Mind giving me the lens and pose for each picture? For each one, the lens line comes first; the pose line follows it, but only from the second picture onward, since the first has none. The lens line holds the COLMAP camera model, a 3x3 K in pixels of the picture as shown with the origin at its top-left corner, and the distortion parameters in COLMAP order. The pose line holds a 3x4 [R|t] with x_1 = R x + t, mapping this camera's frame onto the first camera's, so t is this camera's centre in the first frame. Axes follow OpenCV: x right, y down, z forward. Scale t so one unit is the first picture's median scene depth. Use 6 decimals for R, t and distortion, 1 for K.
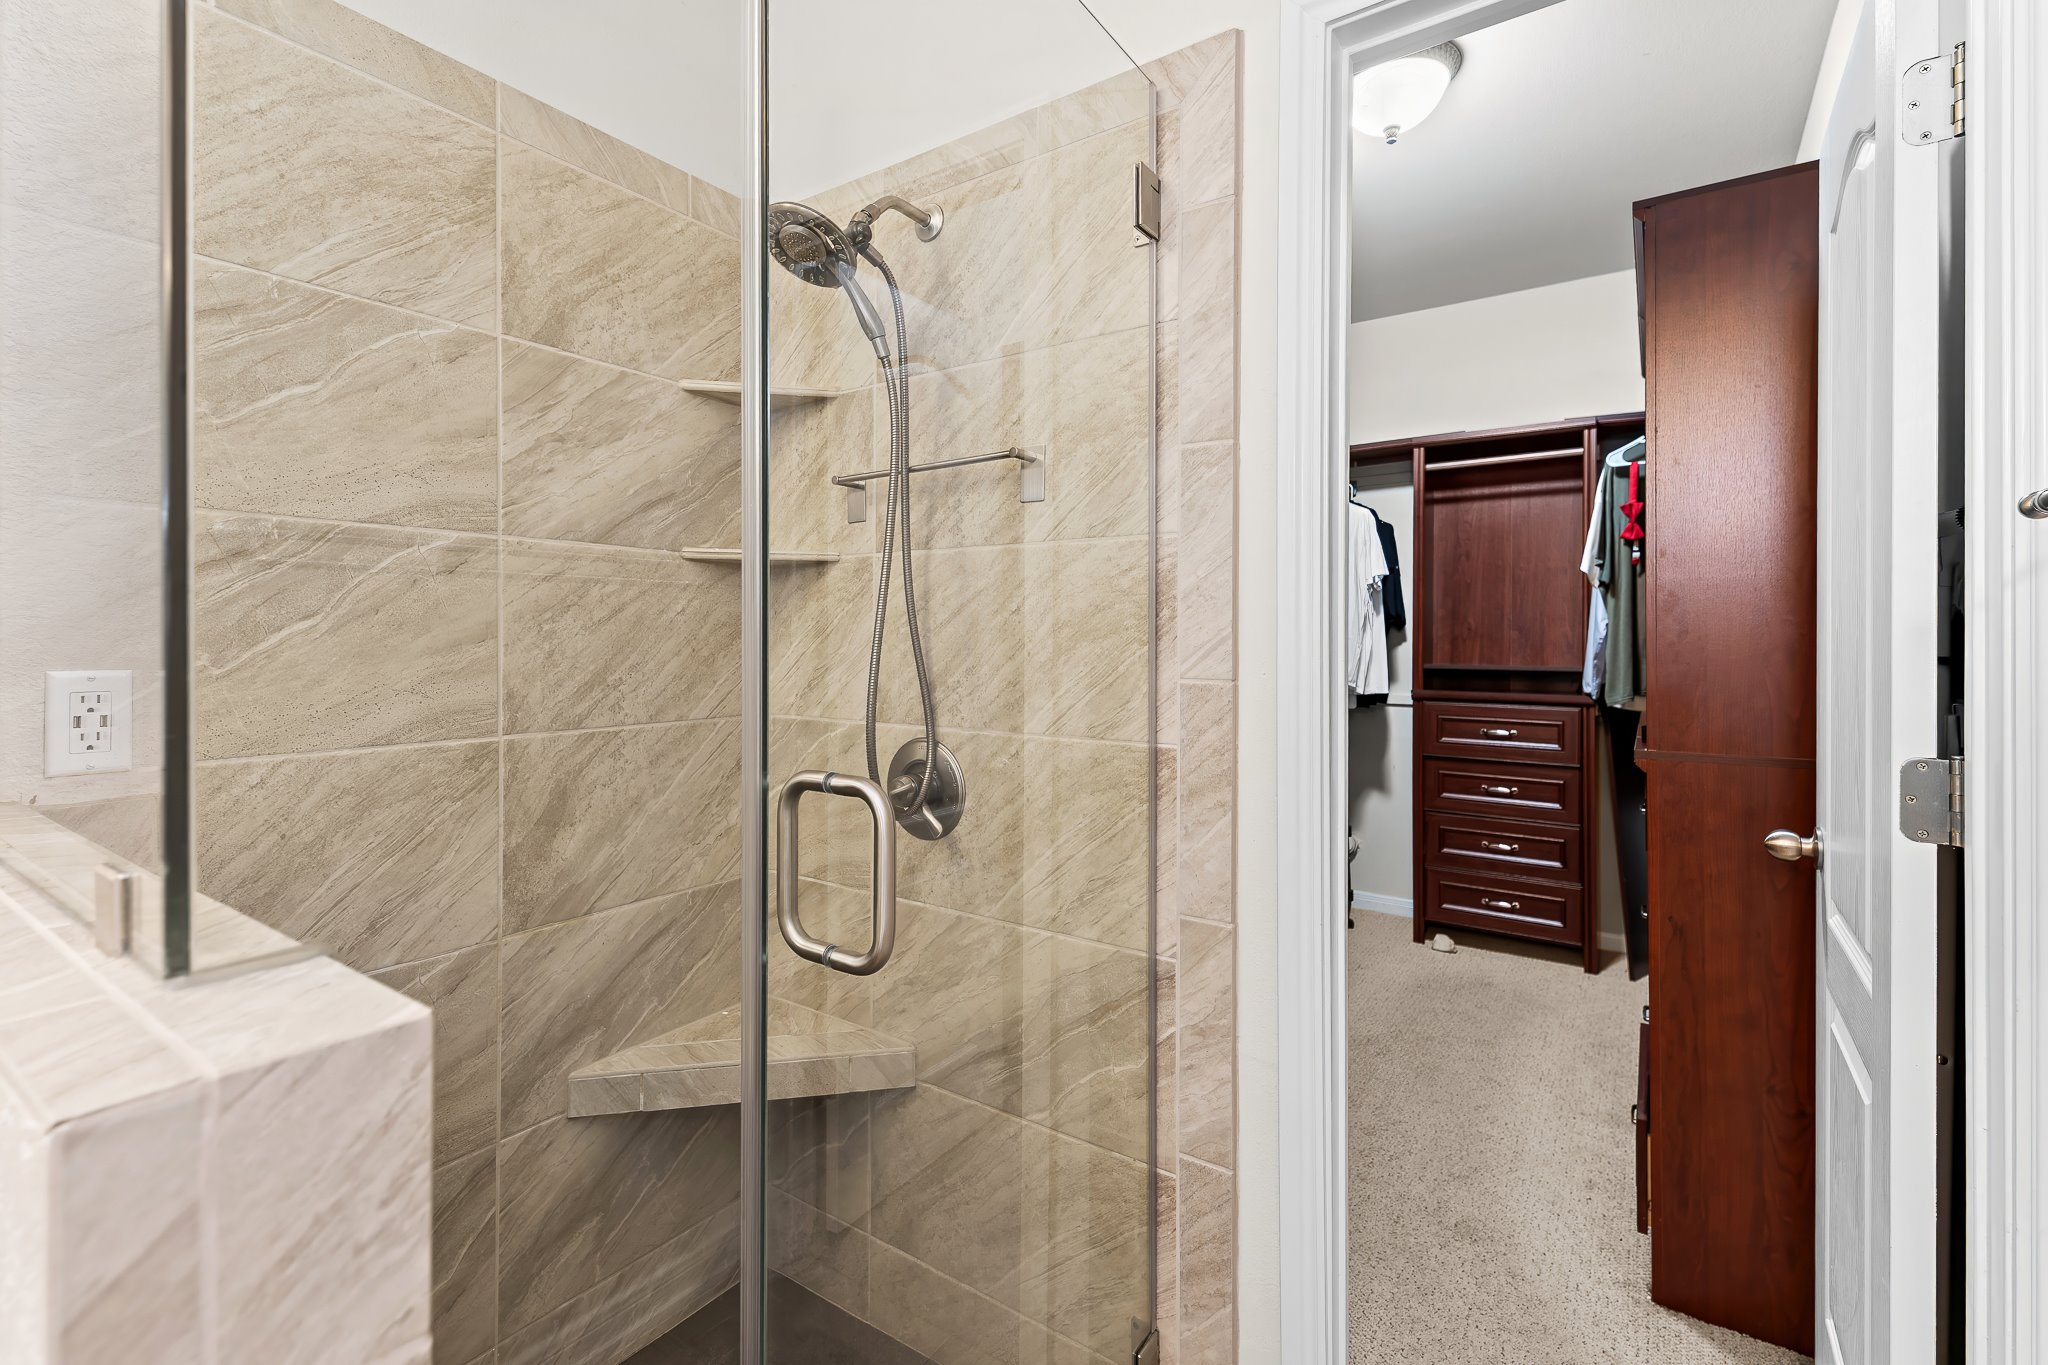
lens RADIAL K [[890.6, 0, 1016.9], [0, 890.6, 642.4], [0, 0, 1]] dist [0.000868, -0.005780]
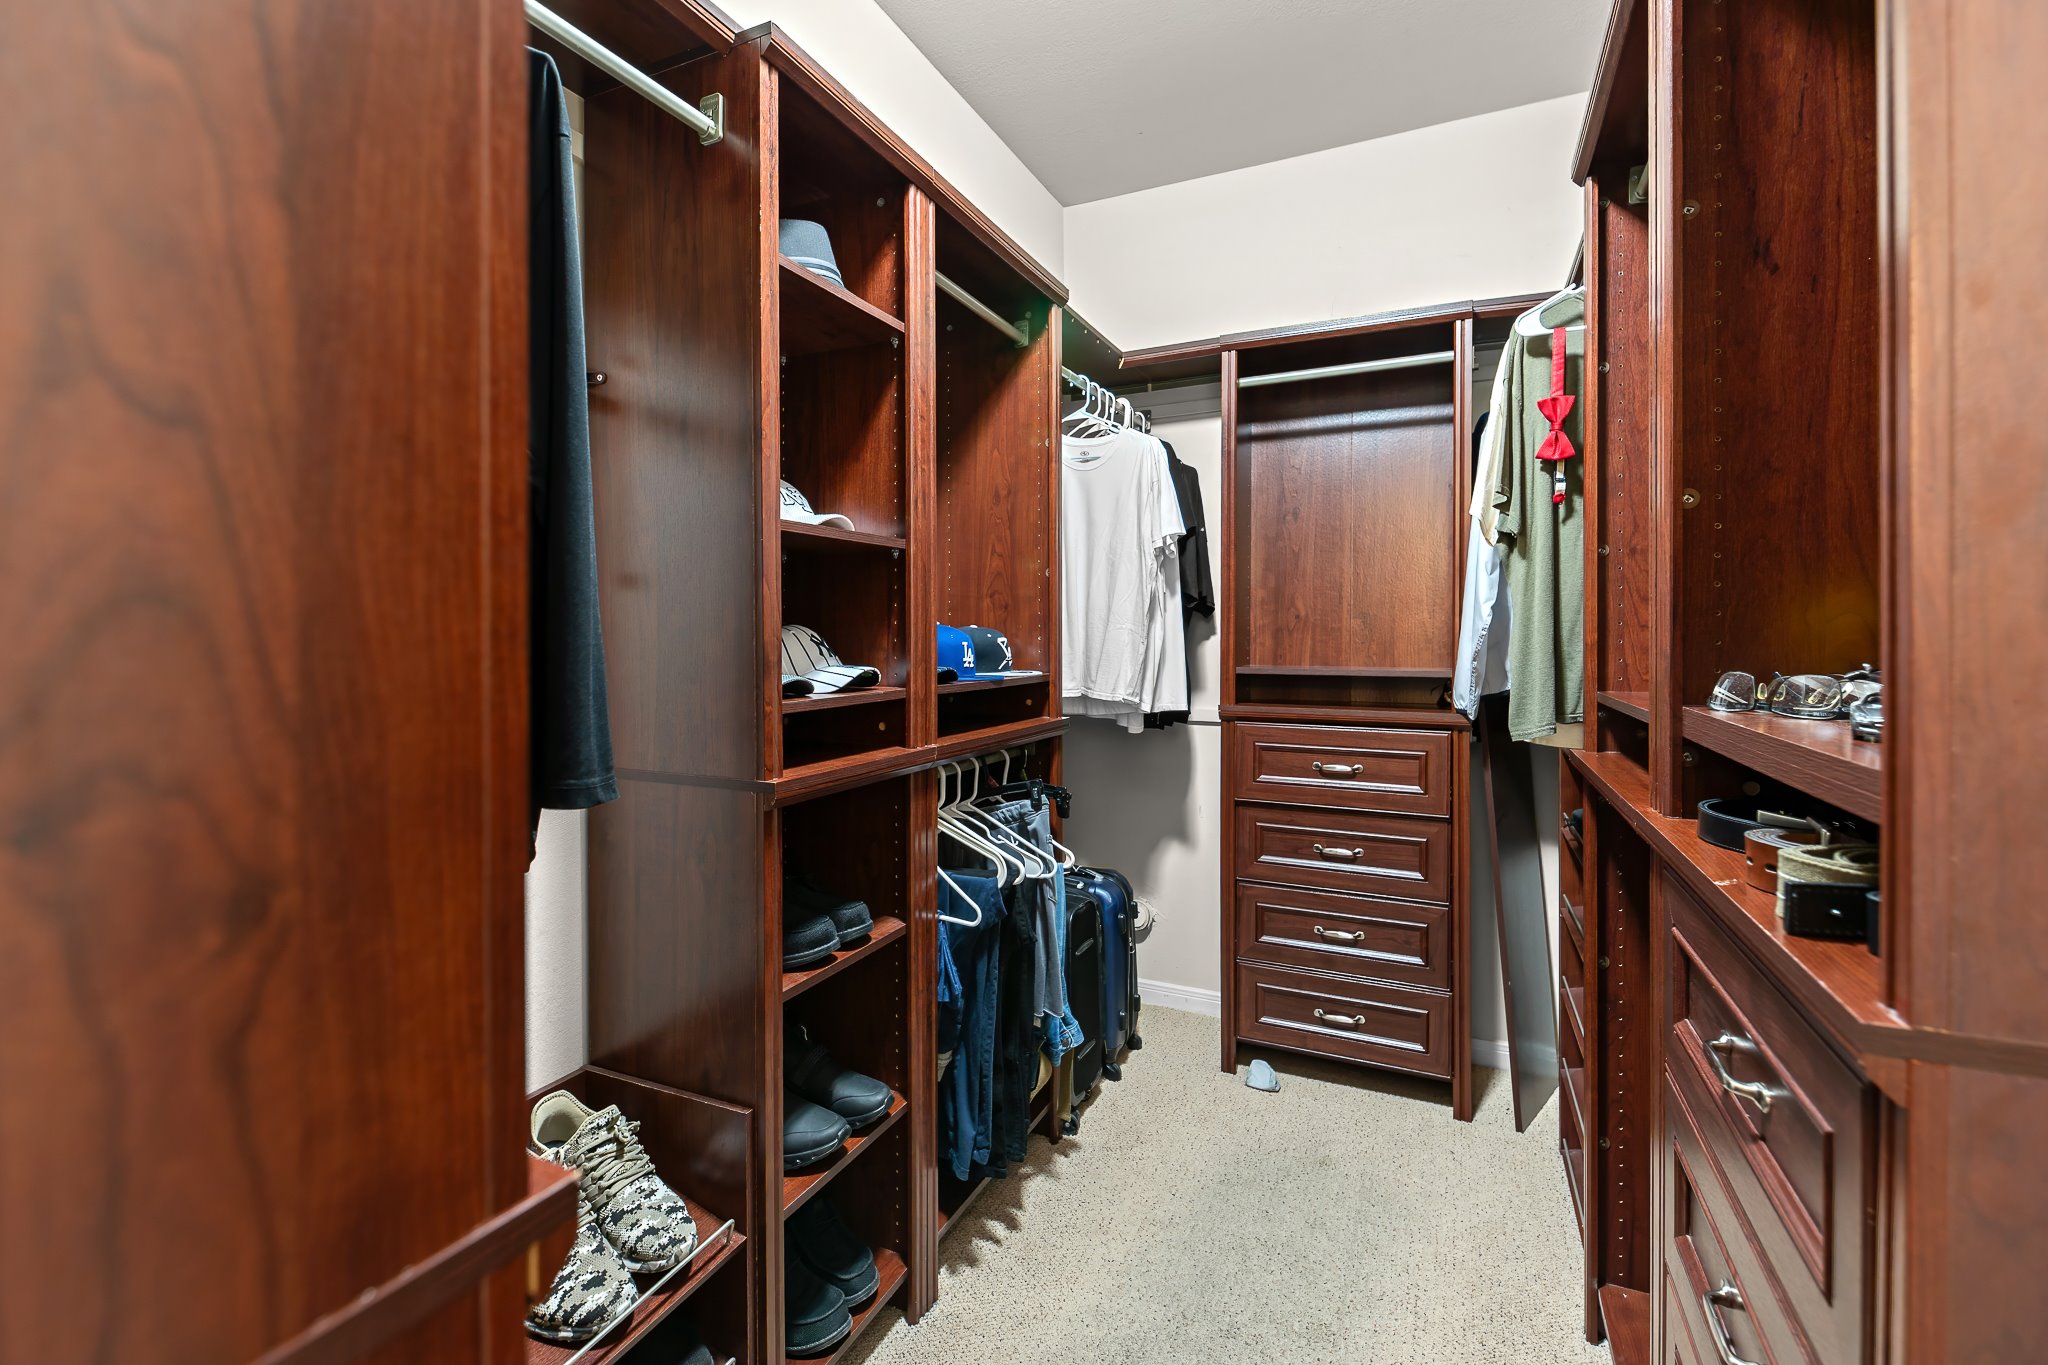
lens RADIAL K [[896.9, 0, 1025.3], [0, 896.9, 646.8], [0, 0, 1]] dist [-0.012974, -0.000070]
pose [[0.984368, -0.003954, 0.176079, 0.178596], [0.002212, 0.999947, 0.010089, 0.001320], [-0.176109, -0.009541, 0.984324, 0.354700]]
